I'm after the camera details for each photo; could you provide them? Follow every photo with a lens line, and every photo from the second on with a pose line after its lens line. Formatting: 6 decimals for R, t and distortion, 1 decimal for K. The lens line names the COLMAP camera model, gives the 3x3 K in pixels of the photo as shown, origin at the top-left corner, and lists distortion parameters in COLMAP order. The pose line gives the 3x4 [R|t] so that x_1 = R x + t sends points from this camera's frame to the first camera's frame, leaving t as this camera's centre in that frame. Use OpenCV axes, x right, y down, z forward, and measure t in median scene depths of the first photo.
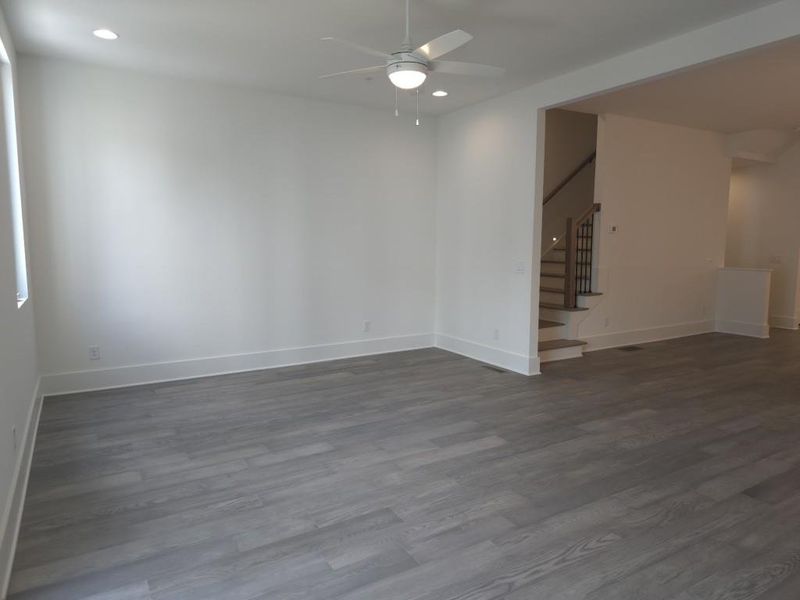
lens RADIAL K [[540.8, 0, 397.6], [0, 540.8, 297.2], [0, 0, 1]] dist [0.056720, -0.047451]
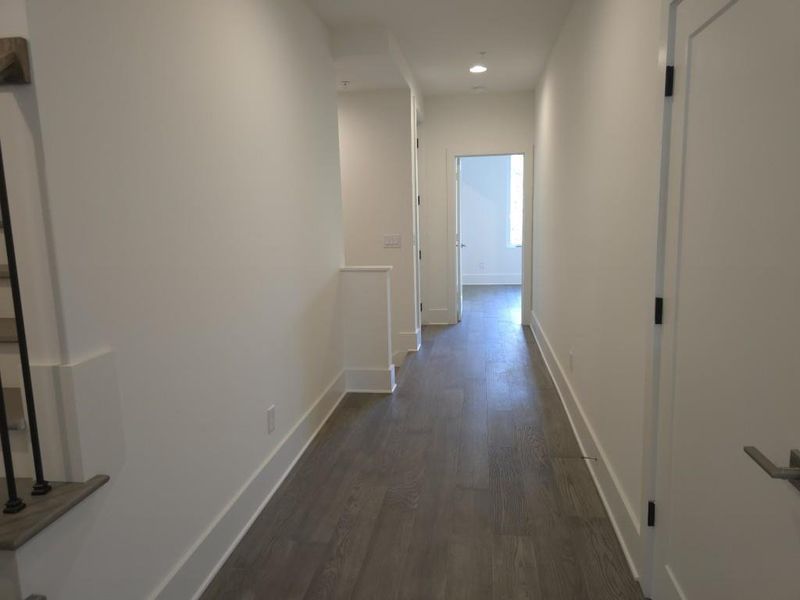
lens RADIAL K [[532.8, 0, 408.6], [0, 532.8, 296.9], [0, 0, 1]] dist [0.051092, -0.049231]
pose [[0.620117, -0.147373, 0.770543, 0.515285], [0.108296, 0.988874, 0.101977, -0.150041], [-0.776999, 0.020209, 0.629178, 1.342782]]
